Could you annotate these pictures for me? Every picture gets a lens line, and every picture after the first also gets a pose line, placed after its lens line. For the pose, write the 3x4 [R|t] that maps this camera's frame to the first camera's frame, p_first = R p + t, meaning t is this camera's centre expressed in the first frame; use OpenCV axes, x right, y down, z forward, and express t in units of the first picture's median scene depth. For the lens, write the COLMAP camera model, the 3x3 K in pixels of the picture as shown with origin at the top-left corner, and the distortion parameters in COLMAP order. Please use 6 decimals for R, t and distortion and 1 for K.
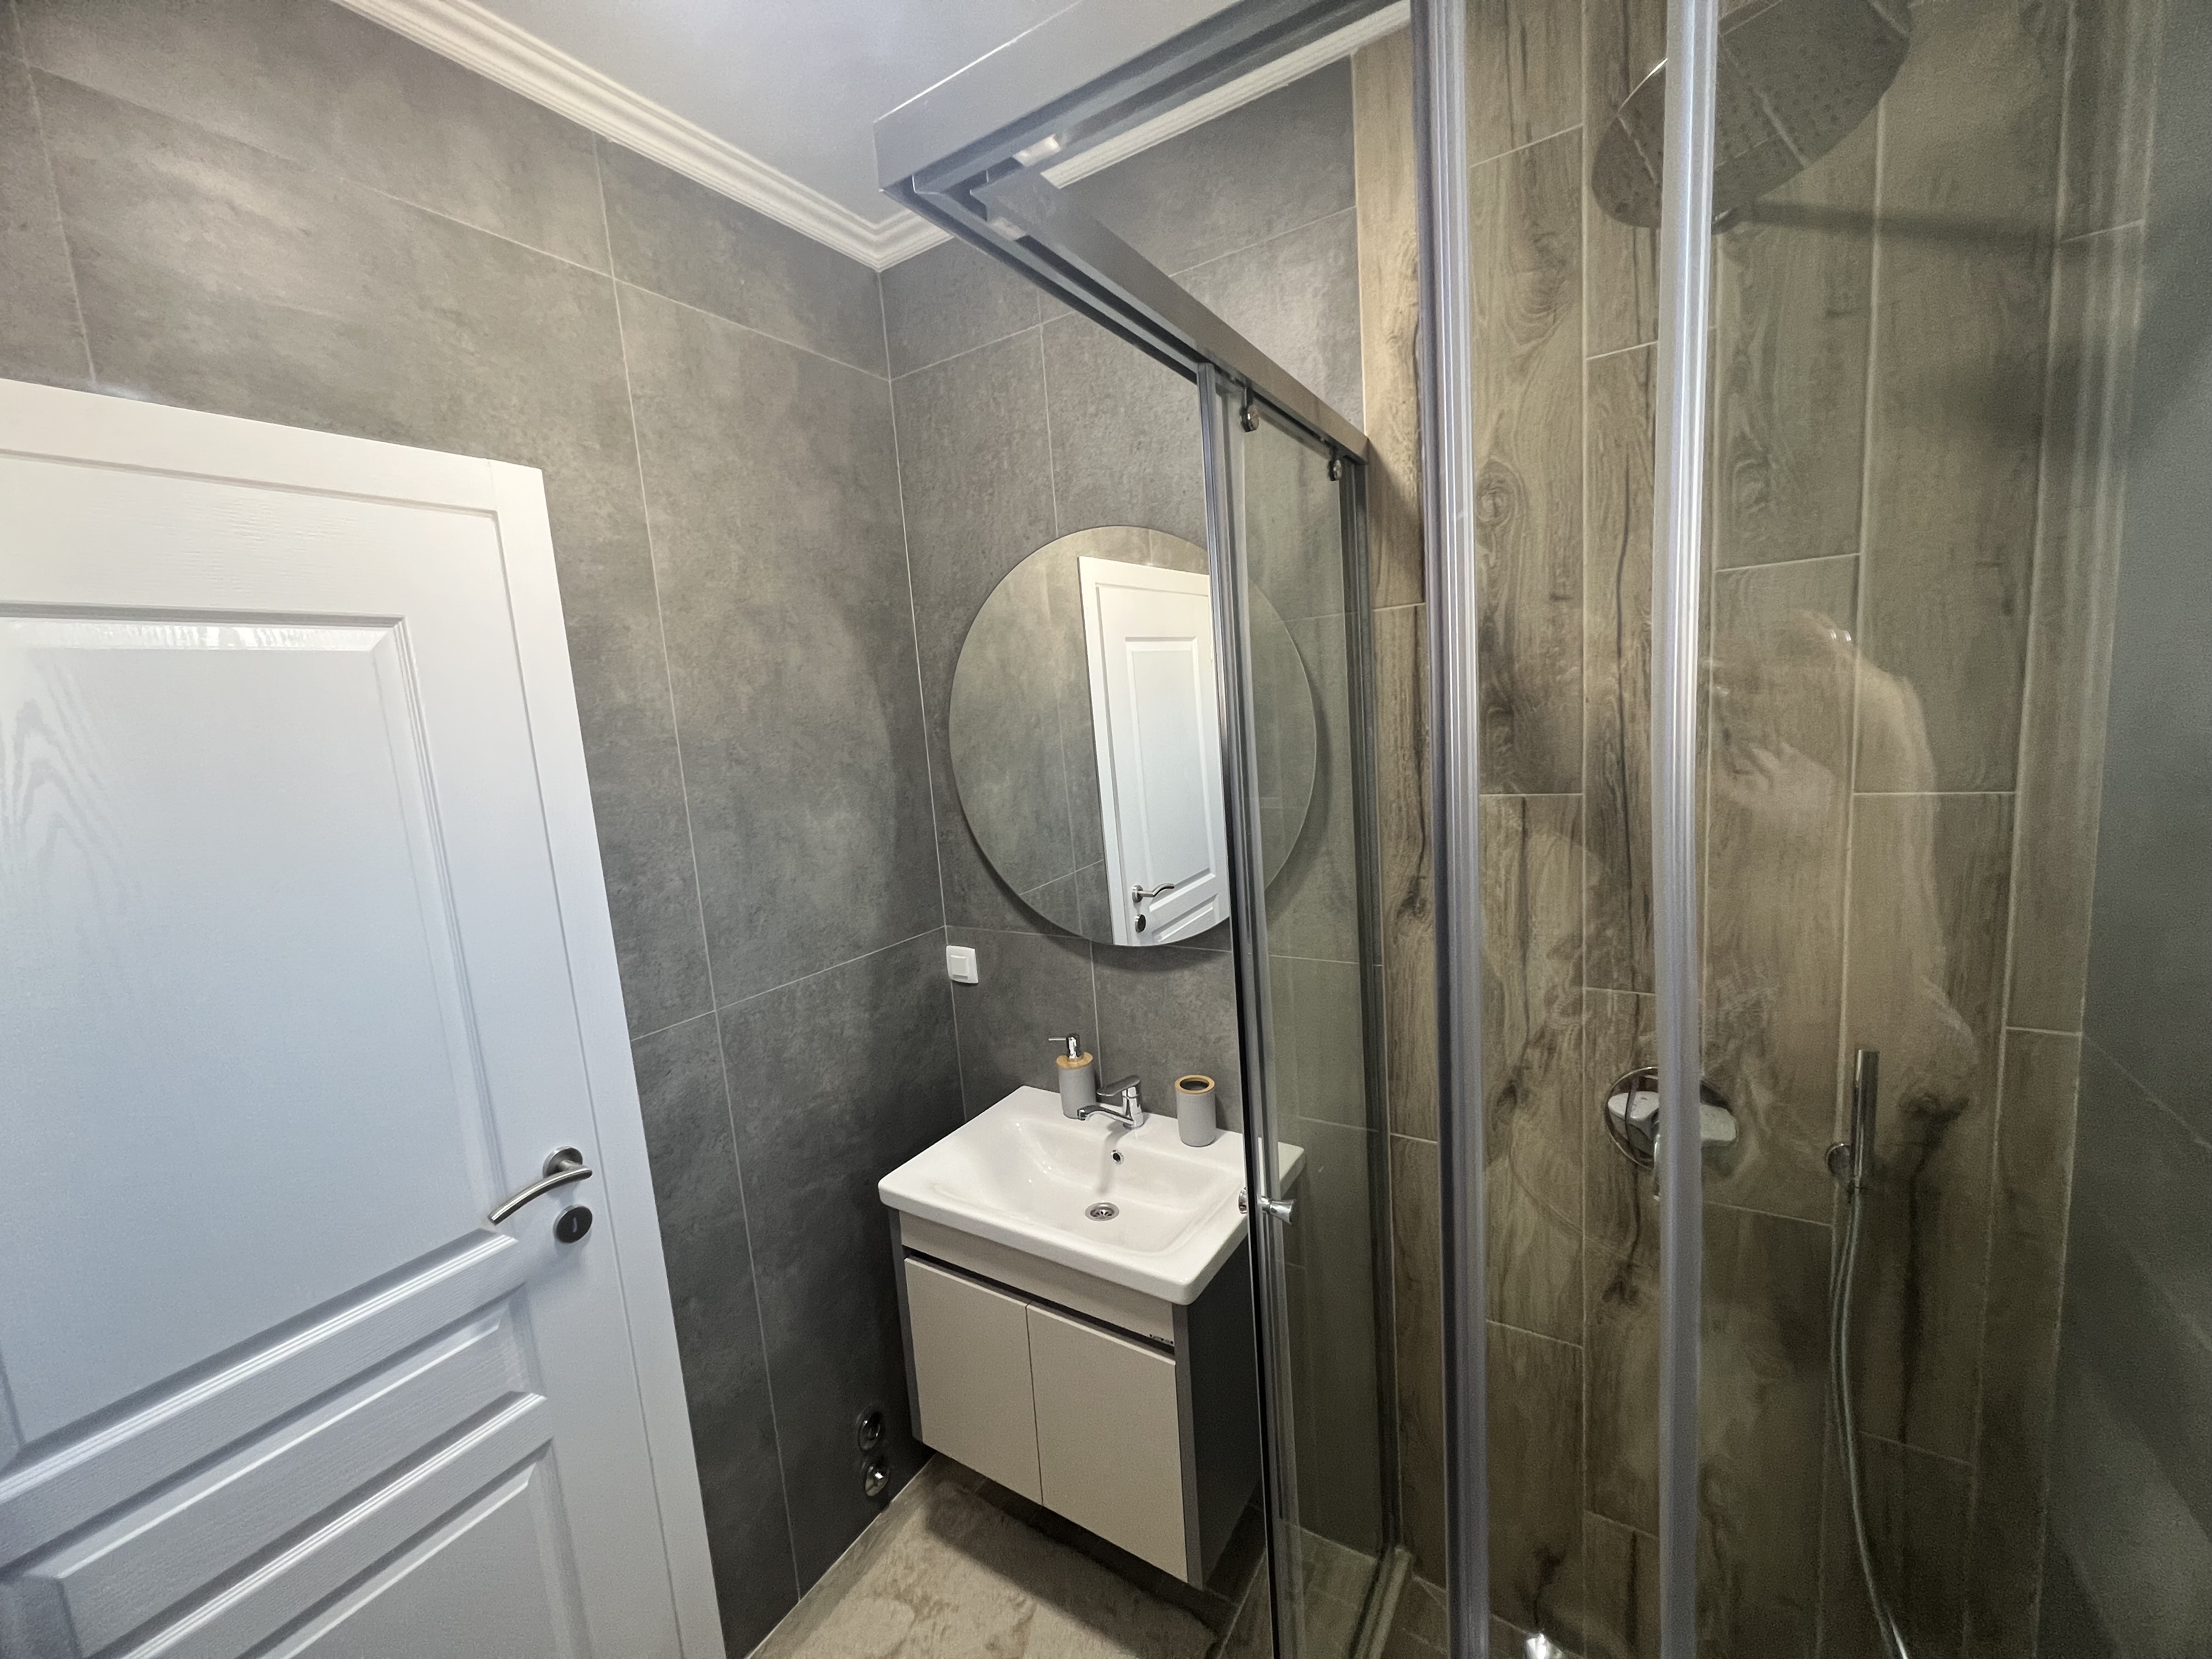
lens RADIAL K [[881.2, 0, 1089.1], [0, 881.2, 830.1], [0, 0, 1]] dist [-0.000092, 0.000180]
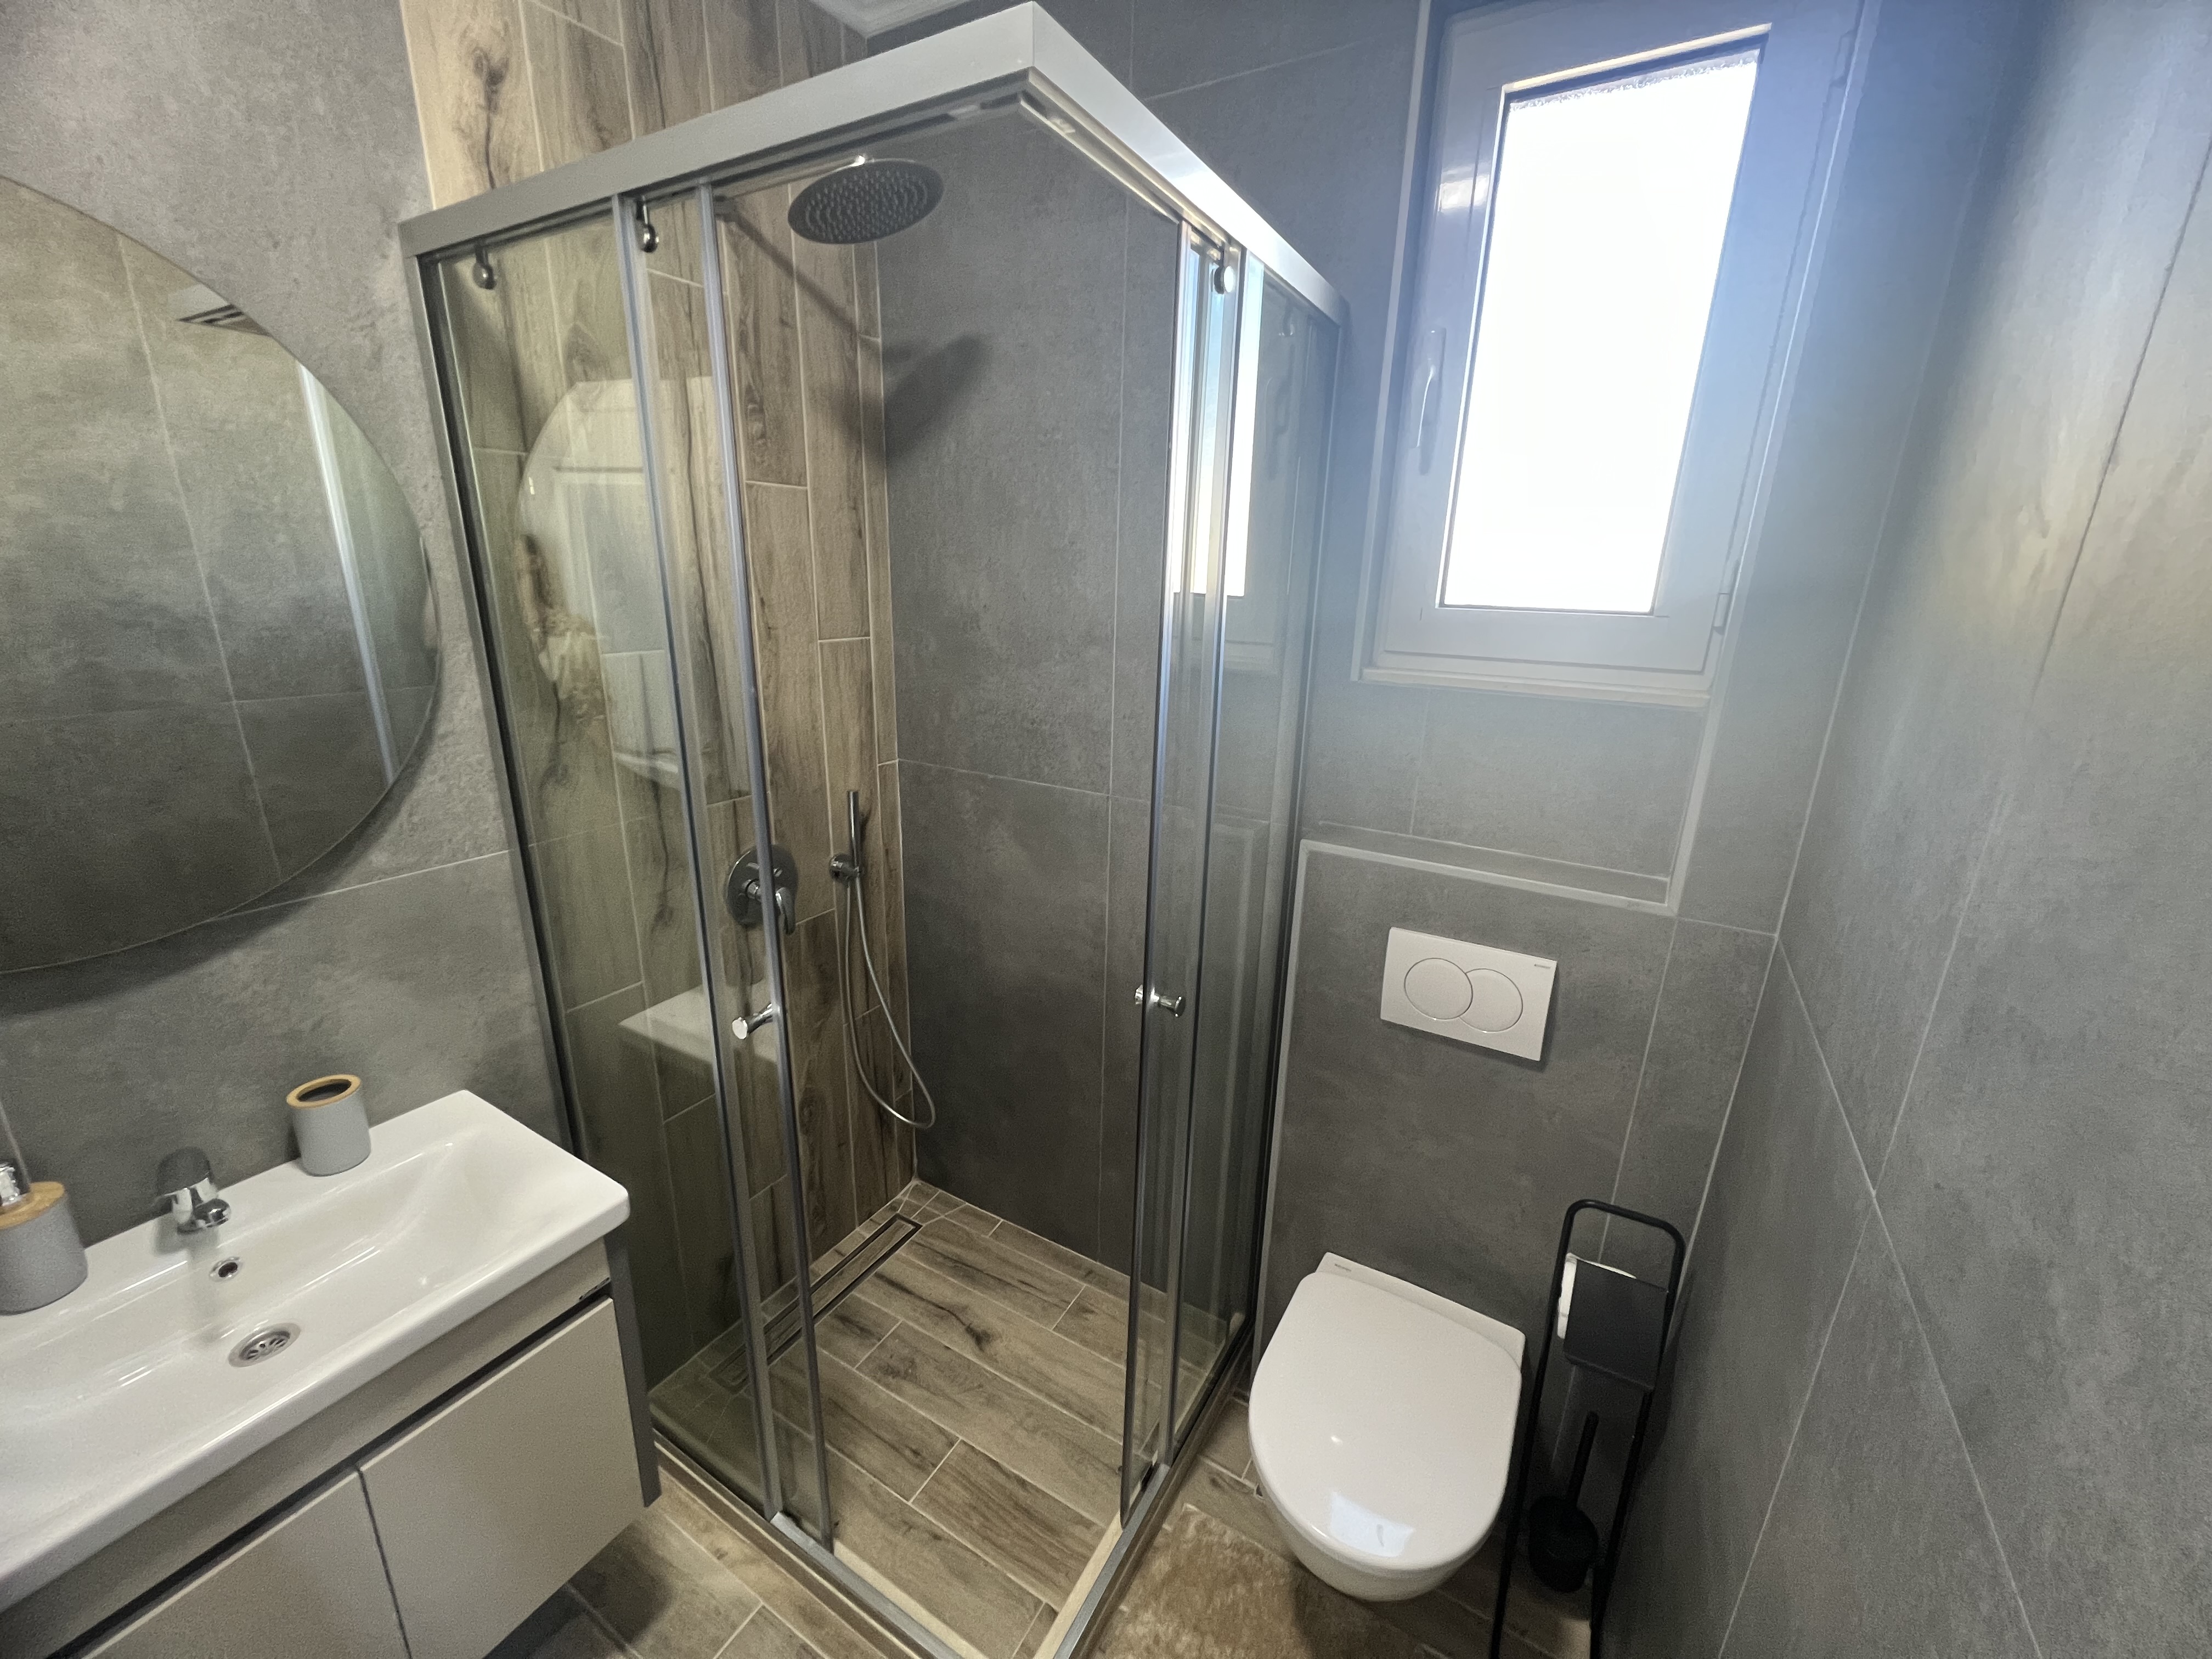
lens RADIAL K [[881.2, 0, 1091.9], [0, 881.2, 825.1], [0, 0, 1]] dist [-0.000092, 0.000180]
pose [[-0.026872, -0.211428, 0.977024, -0.705844], [0.112192, 0.970564, 0.213116, -0.000548], [-0.993323, 0.115341, -0.002361, 0.468954]]
